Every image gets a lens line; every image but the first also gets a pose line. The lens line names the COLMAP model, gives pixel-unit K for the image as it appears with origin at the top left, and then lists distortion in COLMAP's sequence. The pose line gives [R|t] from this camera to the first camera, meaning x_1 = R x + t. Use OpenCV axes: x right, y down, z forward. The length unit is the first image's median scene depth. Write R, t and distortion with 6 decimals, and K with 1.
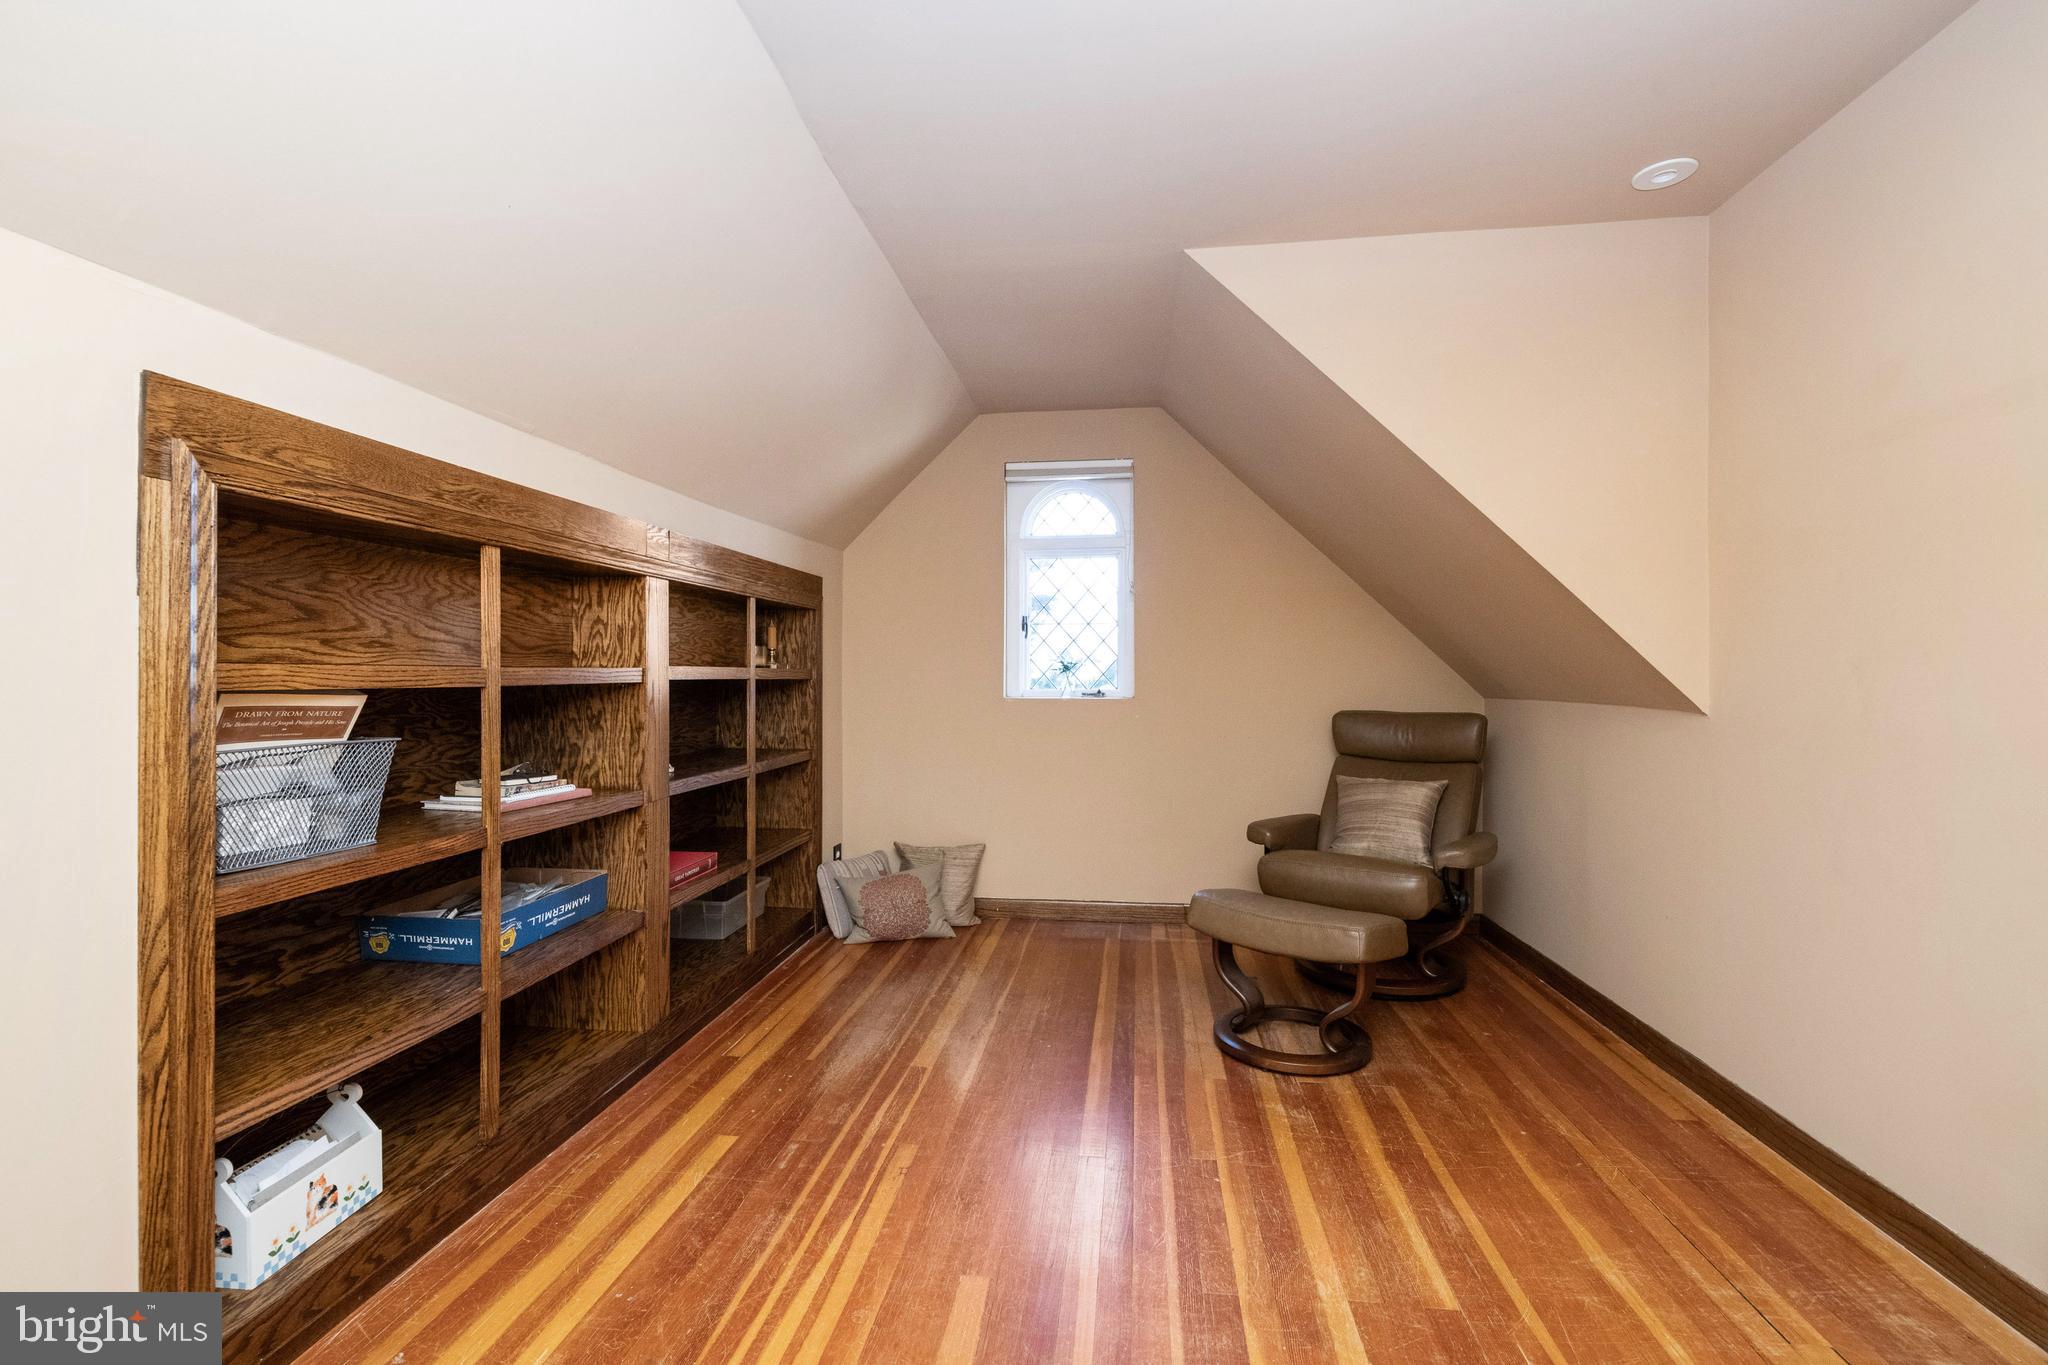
lens RADIAL K [[904.4, 0, 1024.2], [0, 904.4, 676.5], [0, 0, 1]] dist [-0.003392, -0.001882]
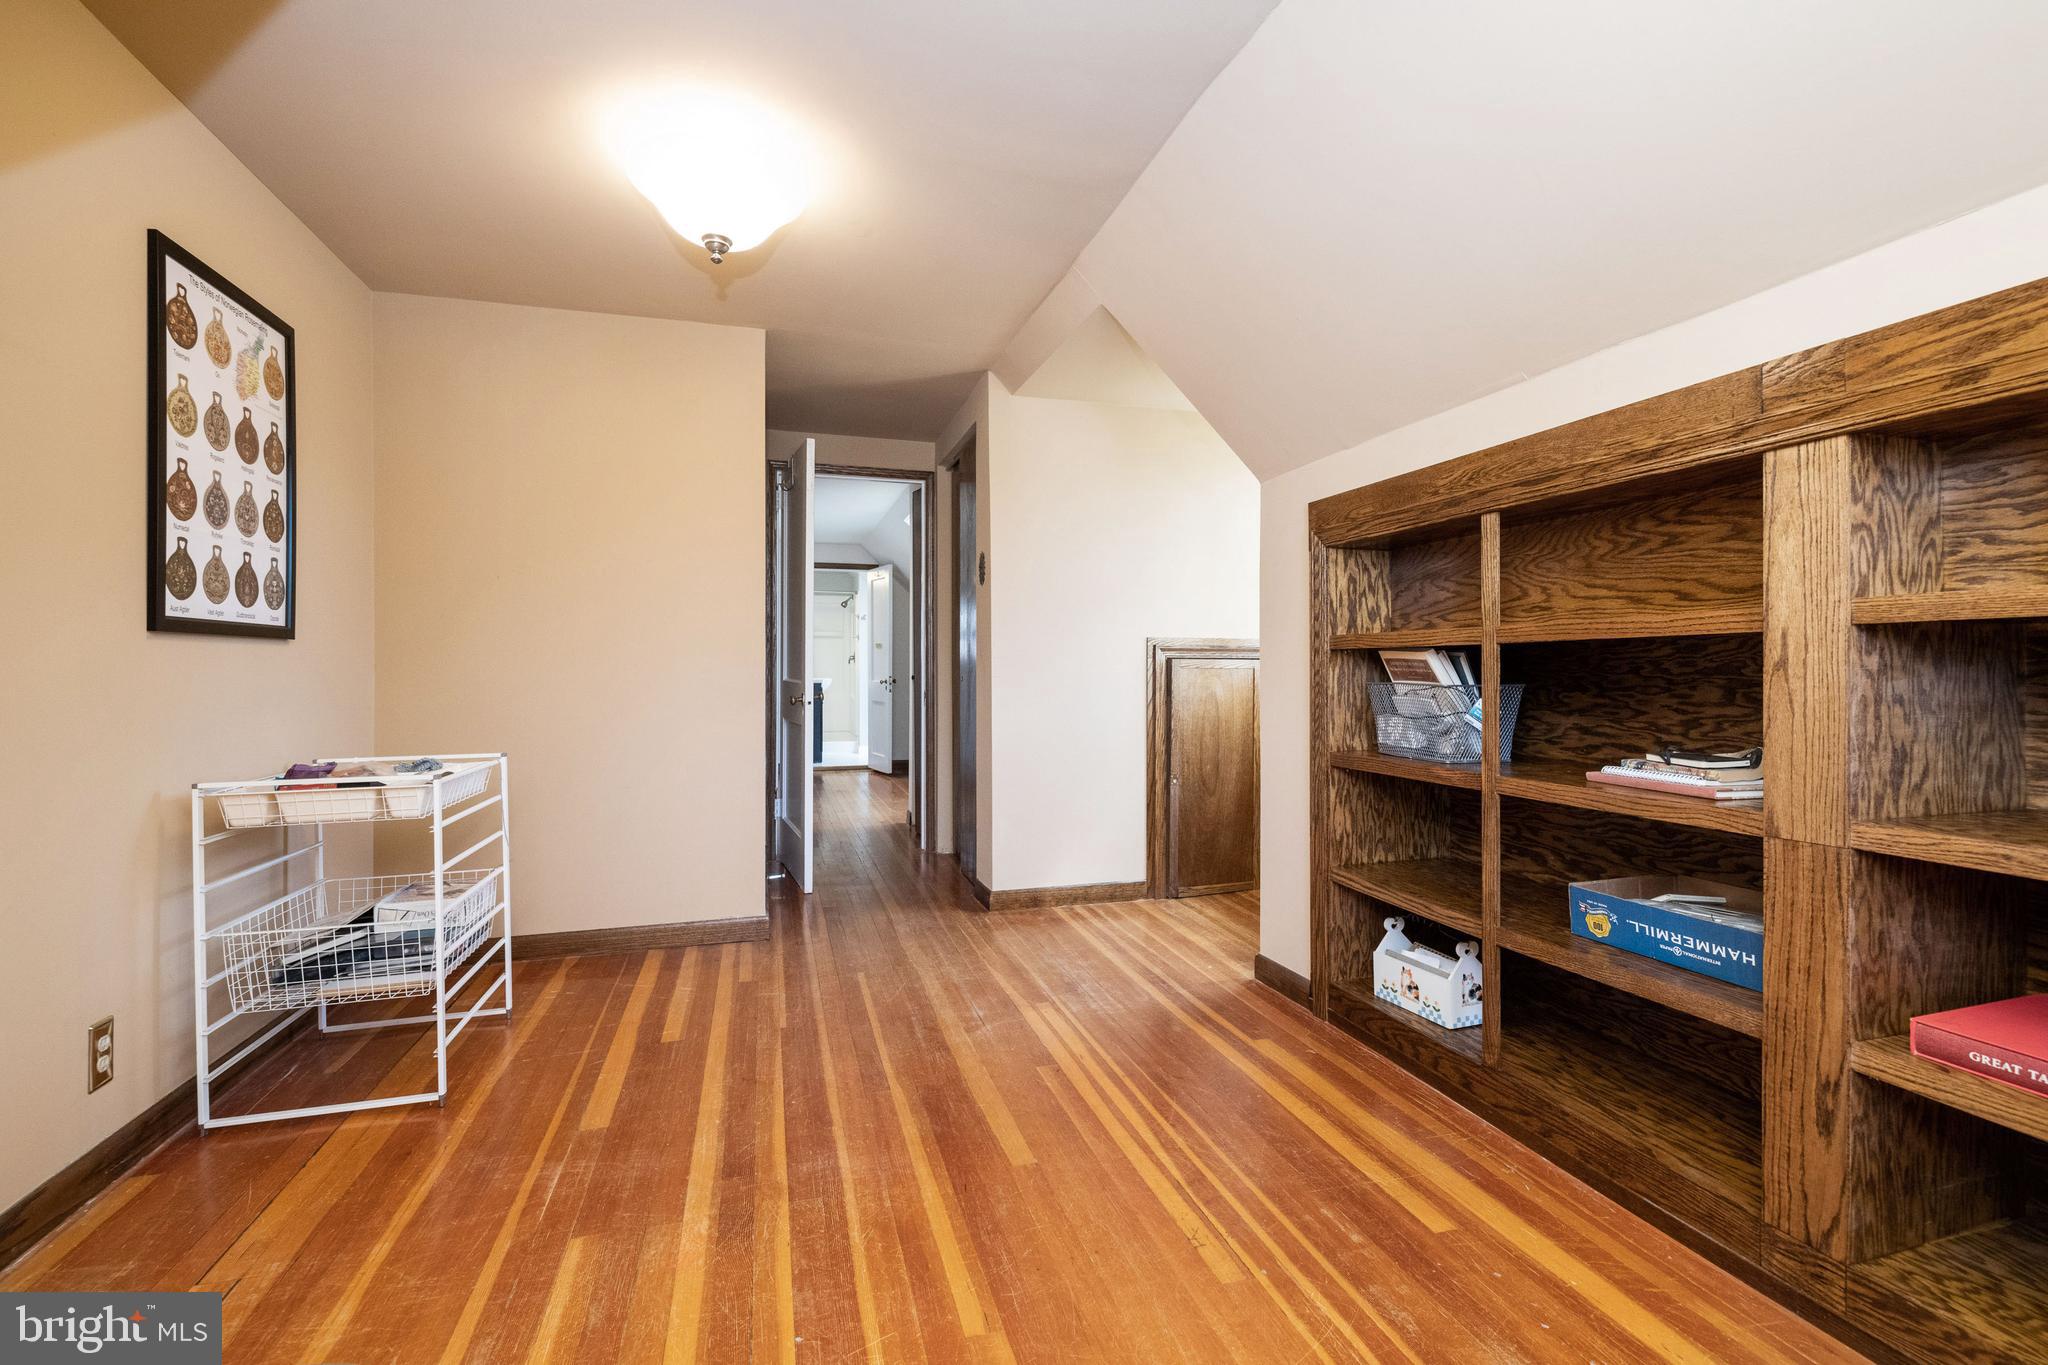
lens RADIAL K [[904.4, 0, 1028.1], [0, 904.4, 673.8], [0, 0, 1]] dist [-0.003392, -0.001882]
pose [[-0.917768, 0.002030, -0.397111, 0.349488], [-0.000241, 0.999984, 0.005670, 0.041718], [0.397116, 0.005300, -0.917753, 1.825564]]
